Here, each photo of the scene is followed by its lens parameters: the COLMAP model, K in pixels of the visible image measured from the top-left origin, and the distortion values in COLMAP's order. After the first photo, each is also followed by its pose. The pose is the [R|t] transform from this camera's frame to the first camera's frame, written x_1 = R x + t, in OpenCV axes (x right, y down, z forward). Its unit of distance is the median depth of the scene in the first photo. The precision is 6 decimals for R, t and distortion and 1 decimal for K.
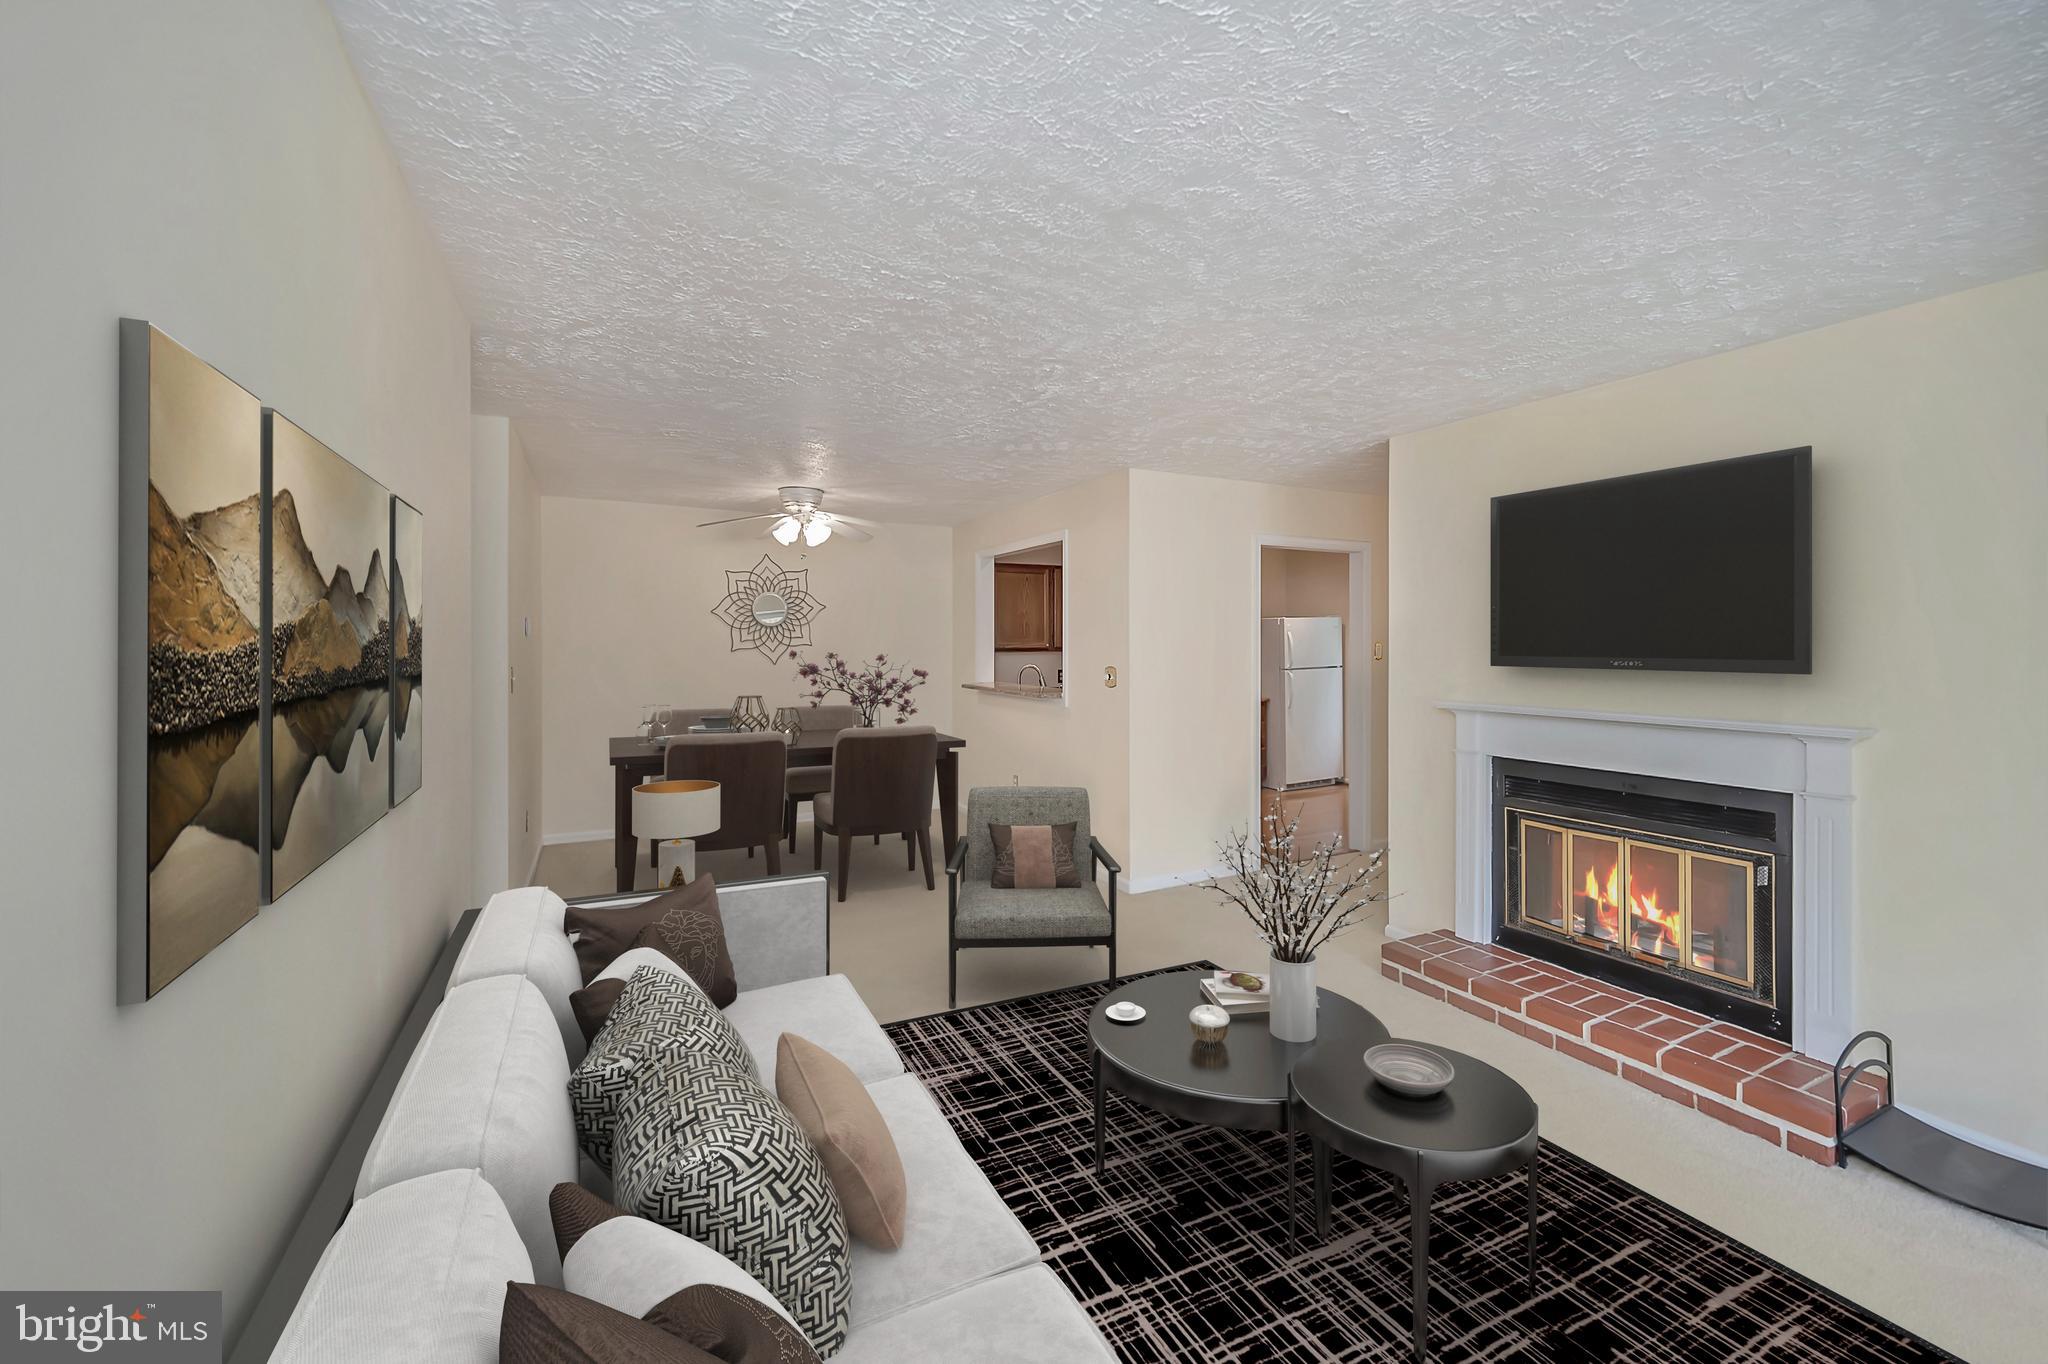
lens RADIAL K [[831.8, 0, 1036.5], [0, 831.8, 637.9], [0, 0, 1]] dist [-0.000555, -0.000682]
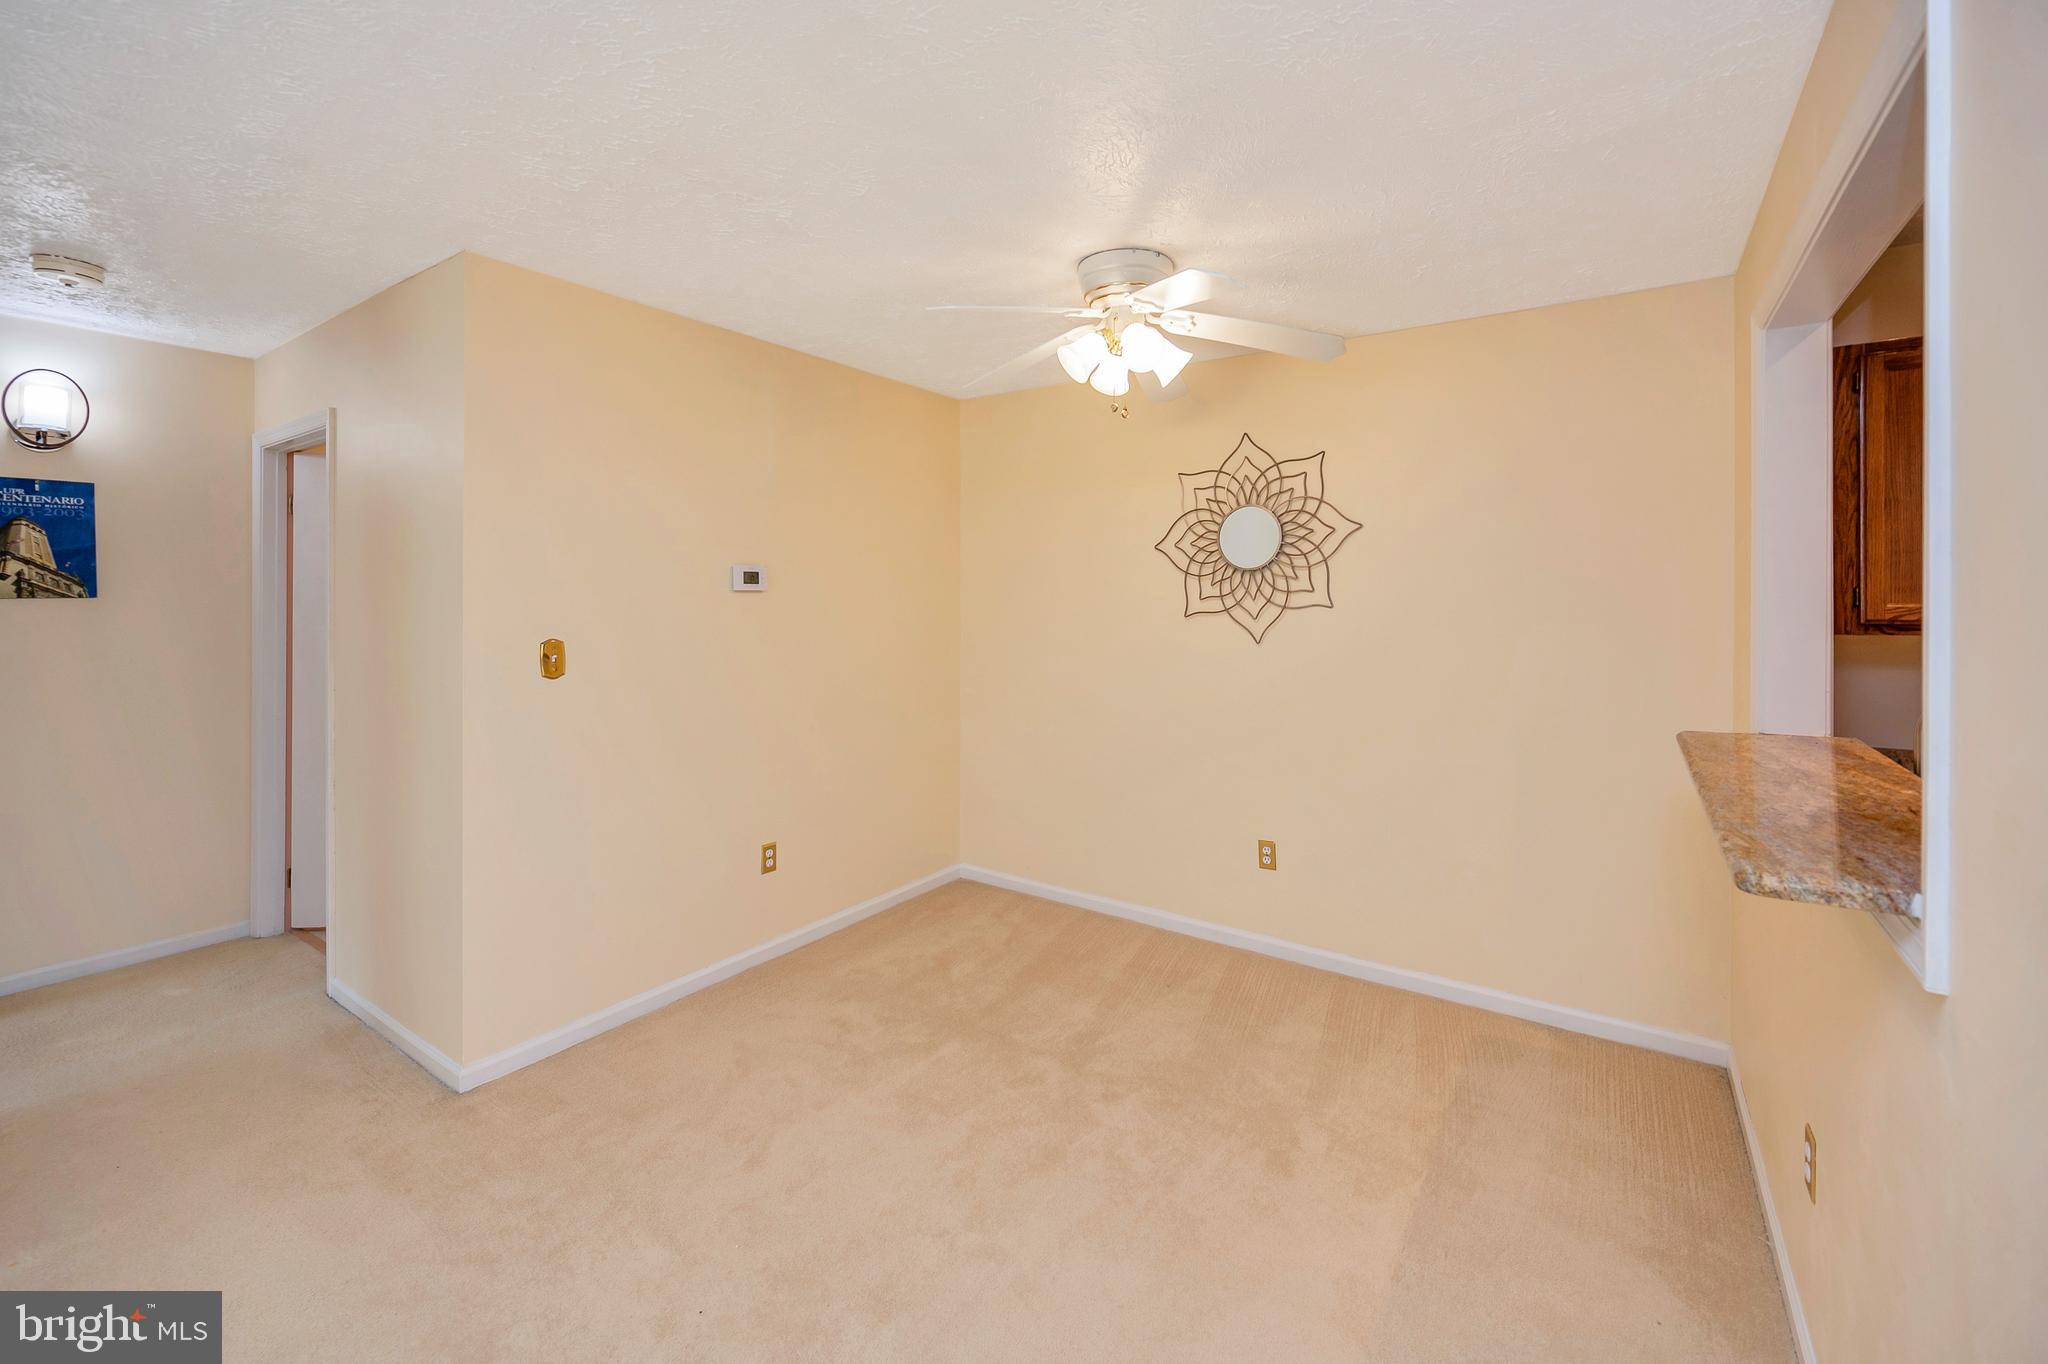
lens RADIAL K [[839.2, 0, 1033.5], [0, 839.2, 595.5], [0, 0, 1]] dist [-0.000378, -0.000351]
pose [[0.470306, -0.000730, -0.882503, 0.159179], [0.005521, 0.999983, 0.002115, 0.000738], [0.882486, -0.005867, 0.470302, 1.222271]]
